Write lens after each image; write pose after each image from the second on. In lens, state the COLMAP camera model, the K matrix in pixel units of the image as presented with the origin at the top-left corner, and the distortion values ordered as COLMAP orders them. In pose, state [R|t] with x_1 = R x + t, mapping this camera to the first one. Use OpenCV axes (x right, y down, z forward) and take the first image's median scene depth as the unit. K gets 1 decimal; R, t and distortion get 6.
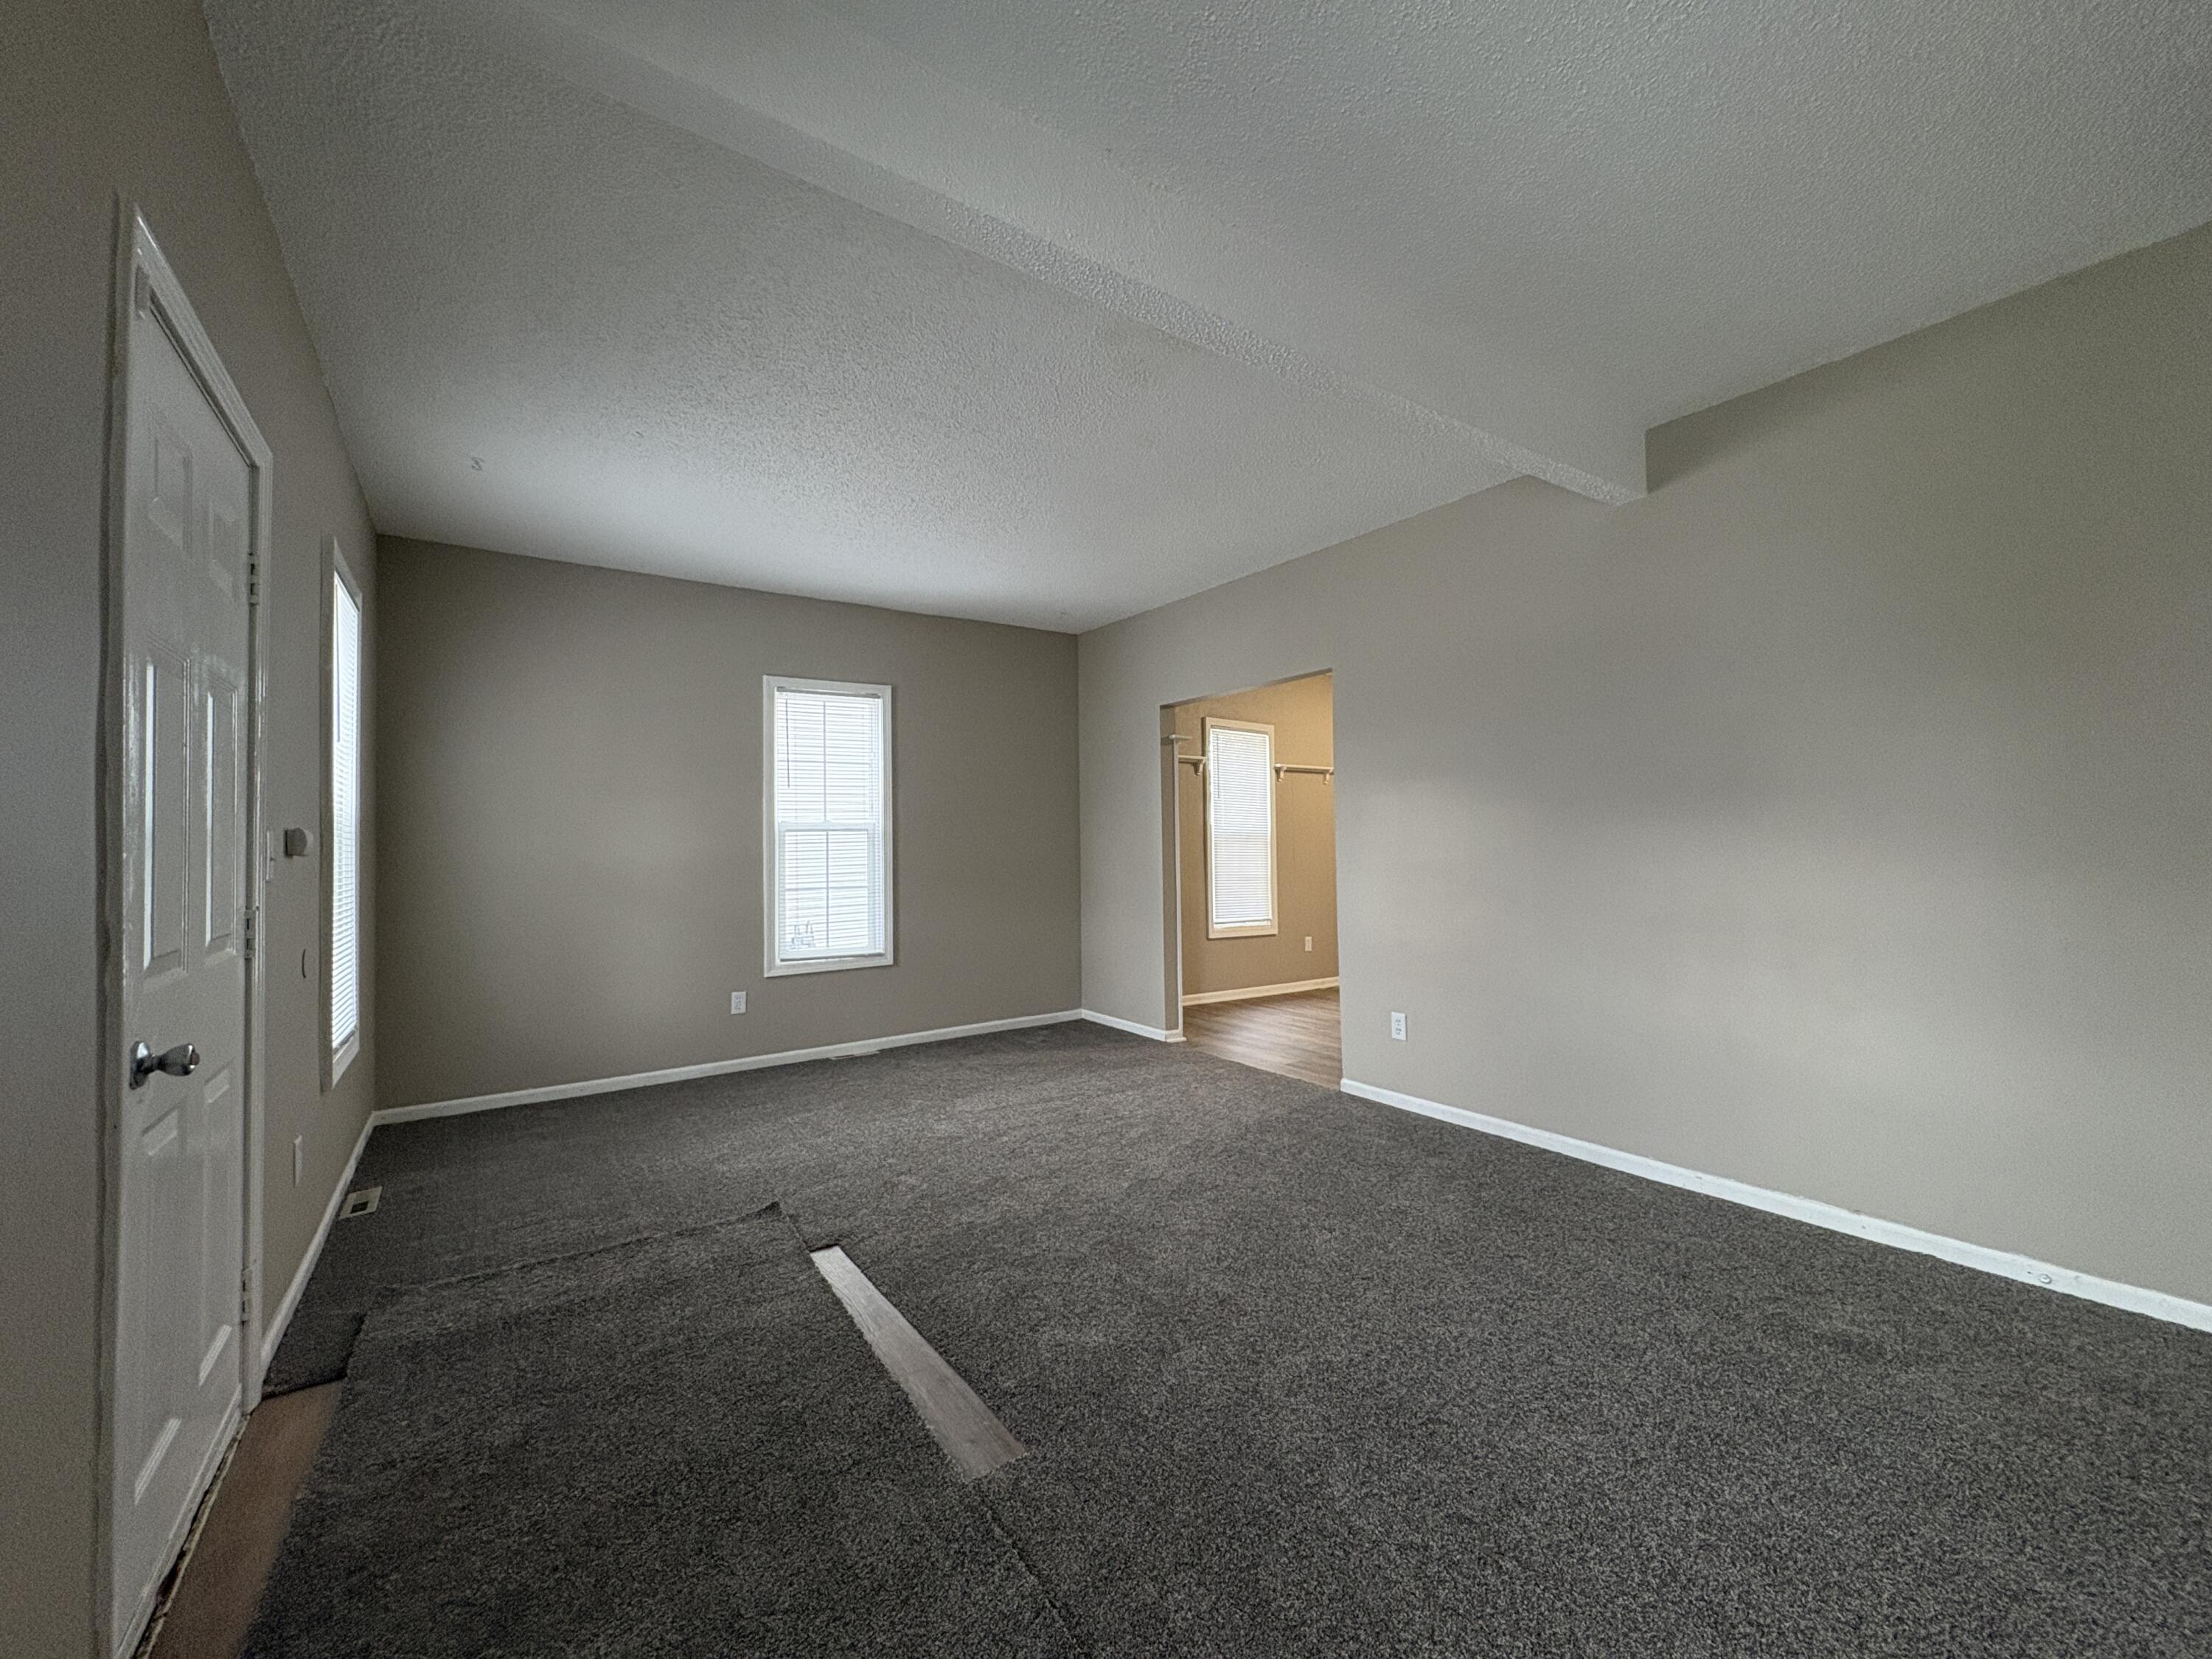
lens RADIAL K [[880.8, 0, 1110.4], [0, 880.8, 838.2], [0, 0, 1]] dist [-0.001280, 0.000712]
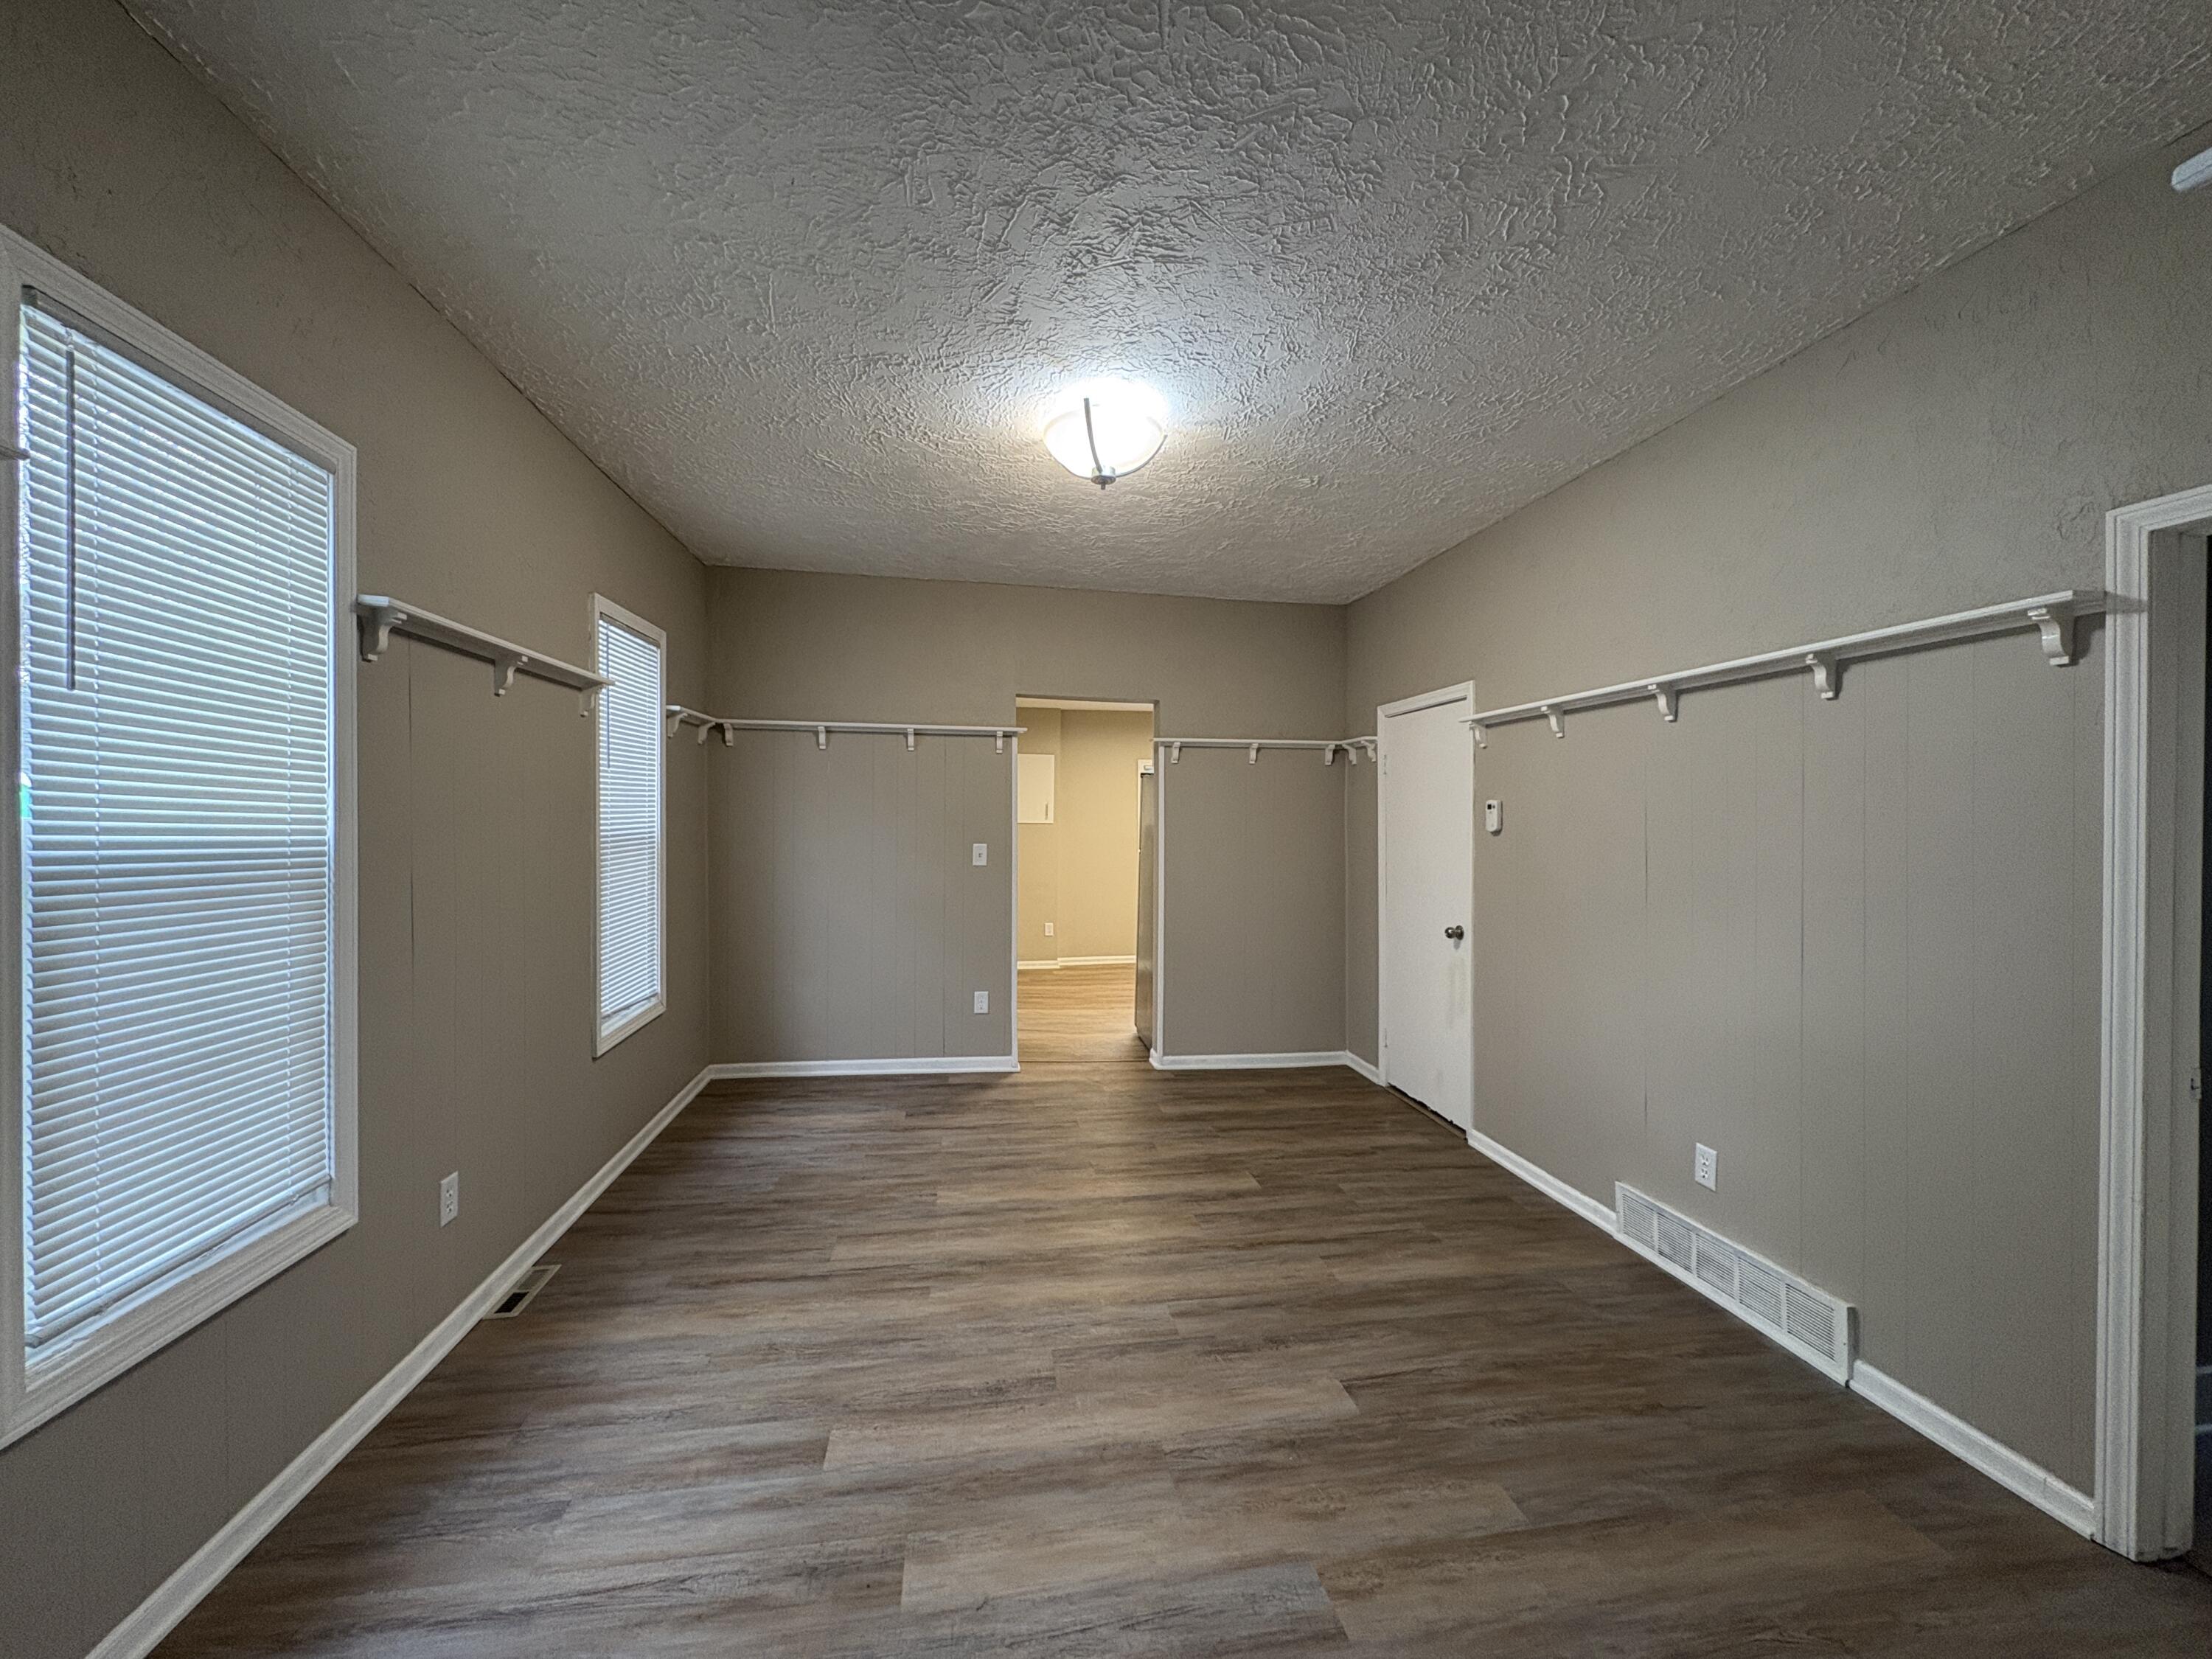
lens RADIAL K [[880.8, 0, 1108.5], [0, 880.8, 823.4], [0, 0, 1]] dist [-0.001280, 0.000712]
pose [[0.431332, 0.004728, 0.902181, 0.046428], [-0.025653, 0.999646, 0.007026, -0.023260], [-0.901828, -0.026174, 0.431301, 0.714595]]
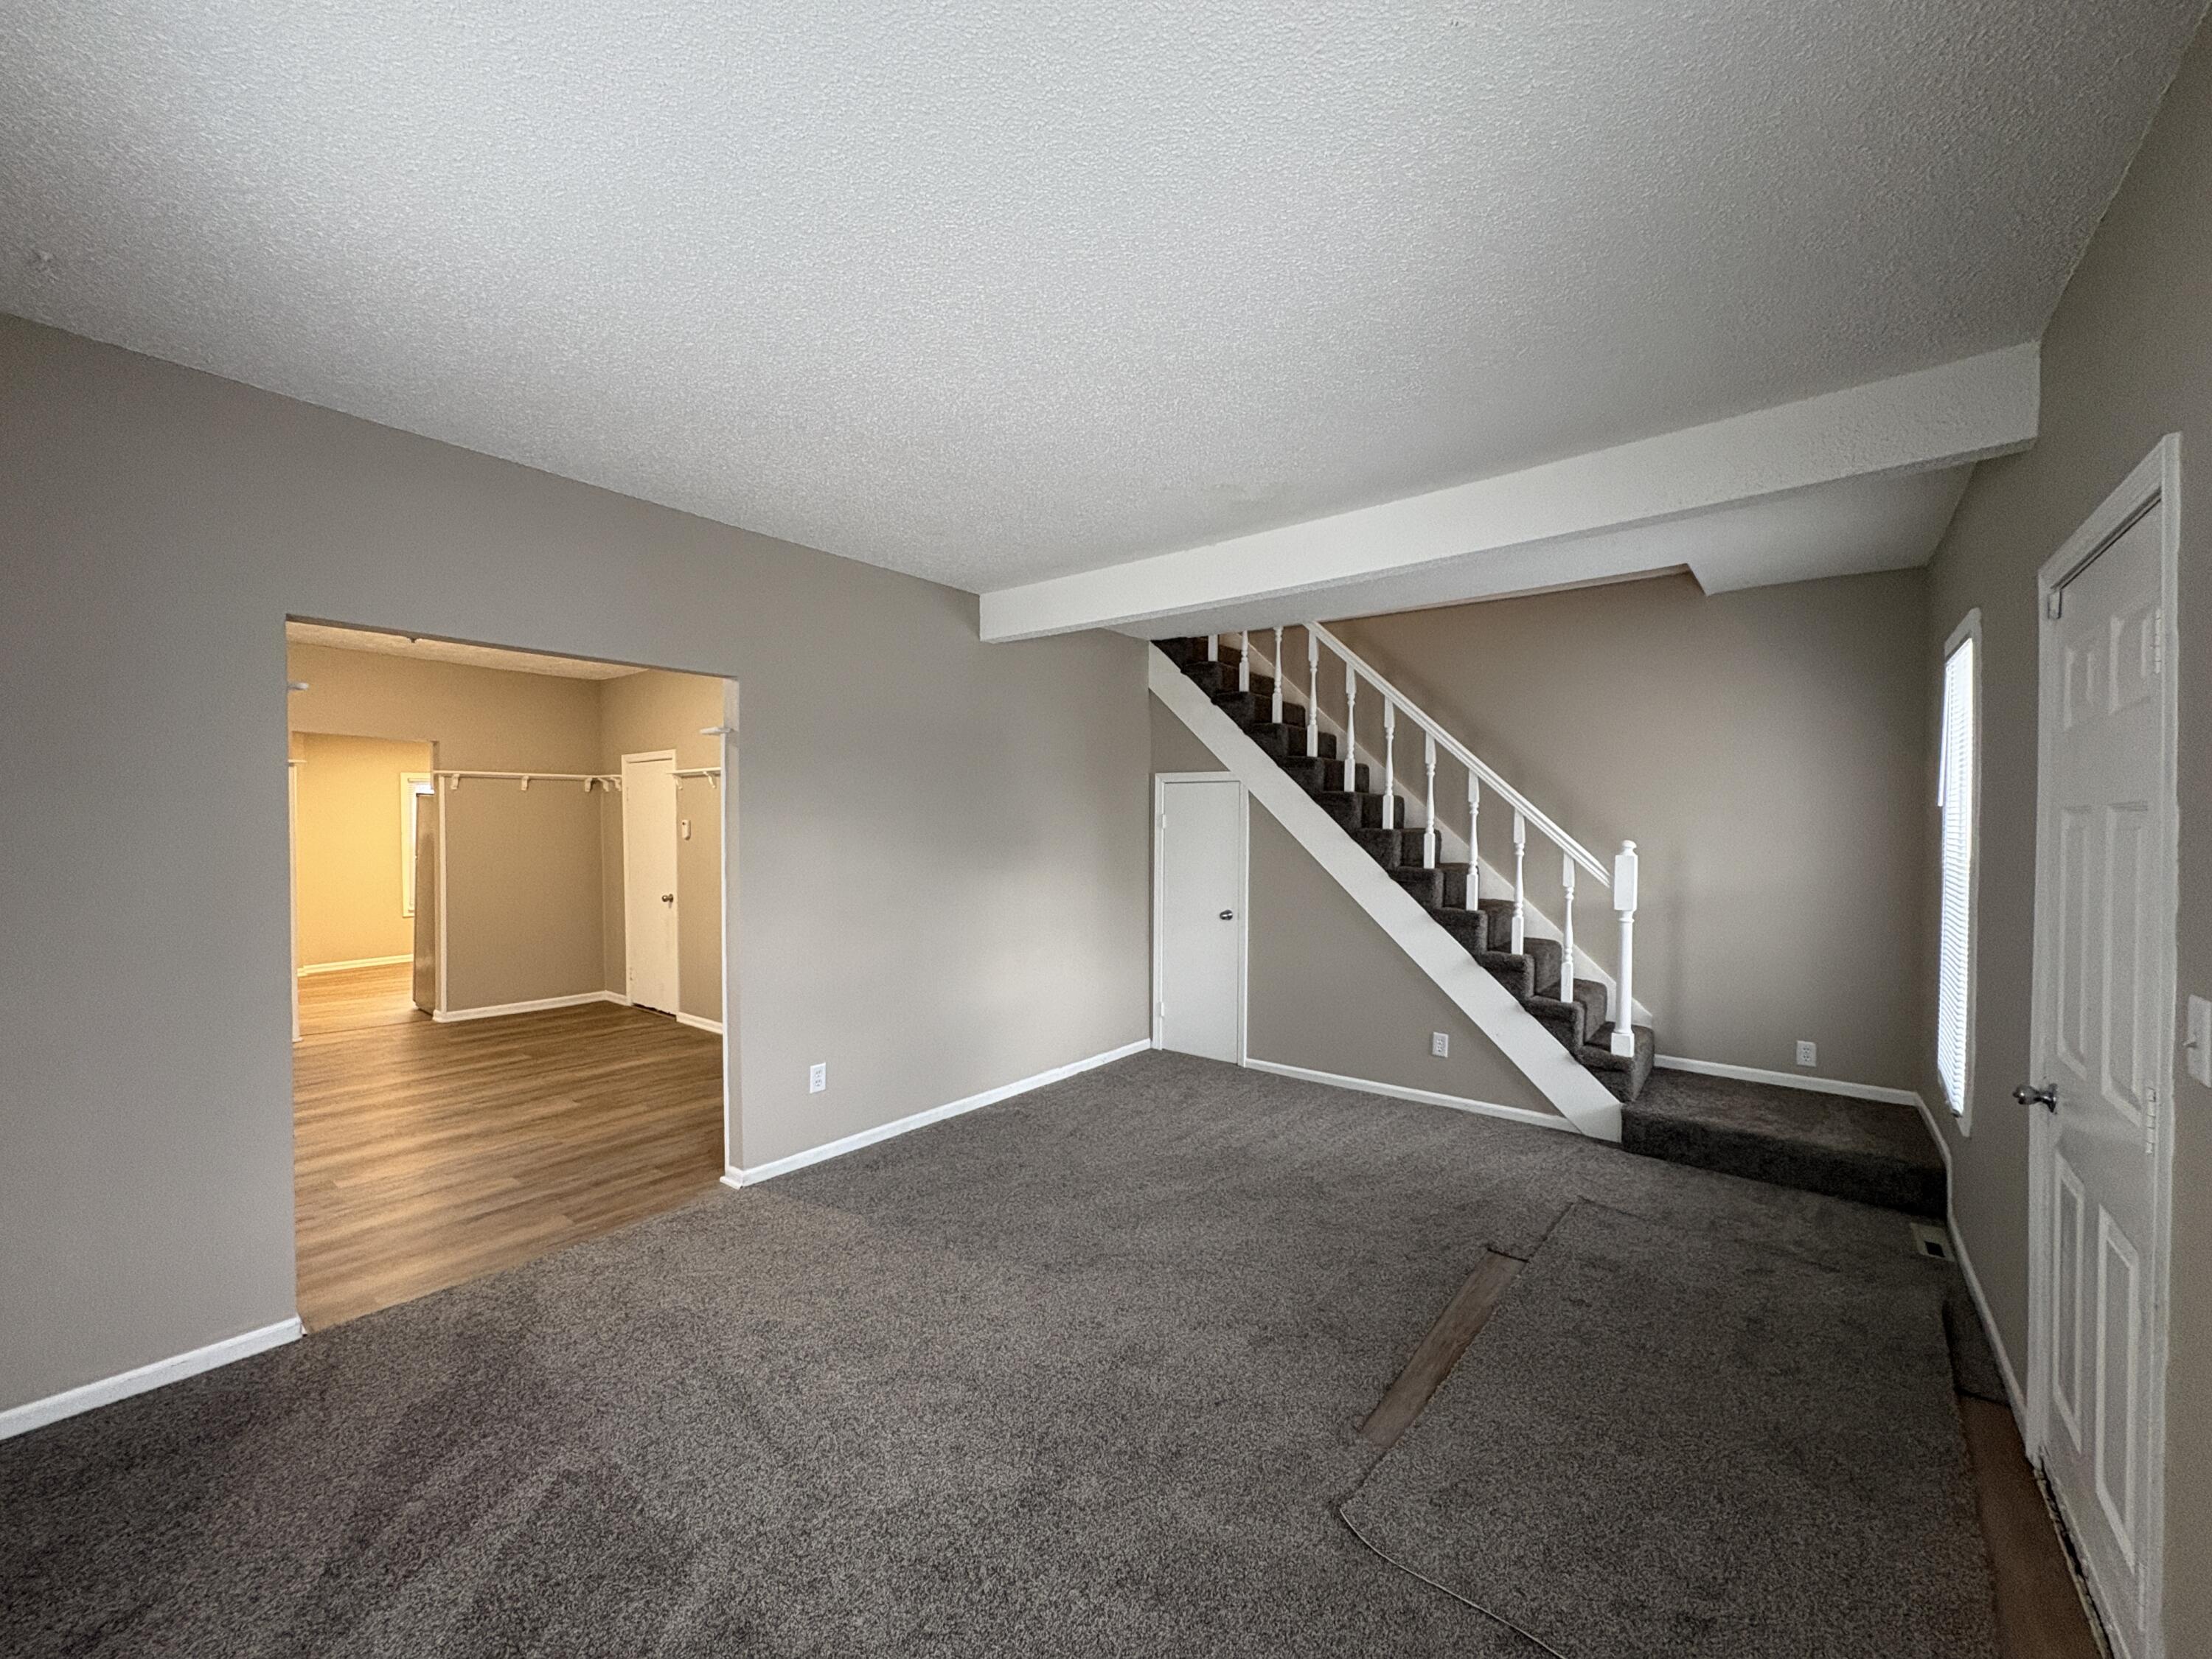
lens RADIAL K [[880.8, 0, 1108.3], [0, 880.8, 828.5], [0, 0, 1]] dist [-0.001280, 0.000712]
pose [[-0.287295, -0.003108, 0.957837, -0.398345], [-0.014117, 0.999900, -0.000989, -0.036124], [-0.957738, -0.013806, -0.287310, 0.572454]]
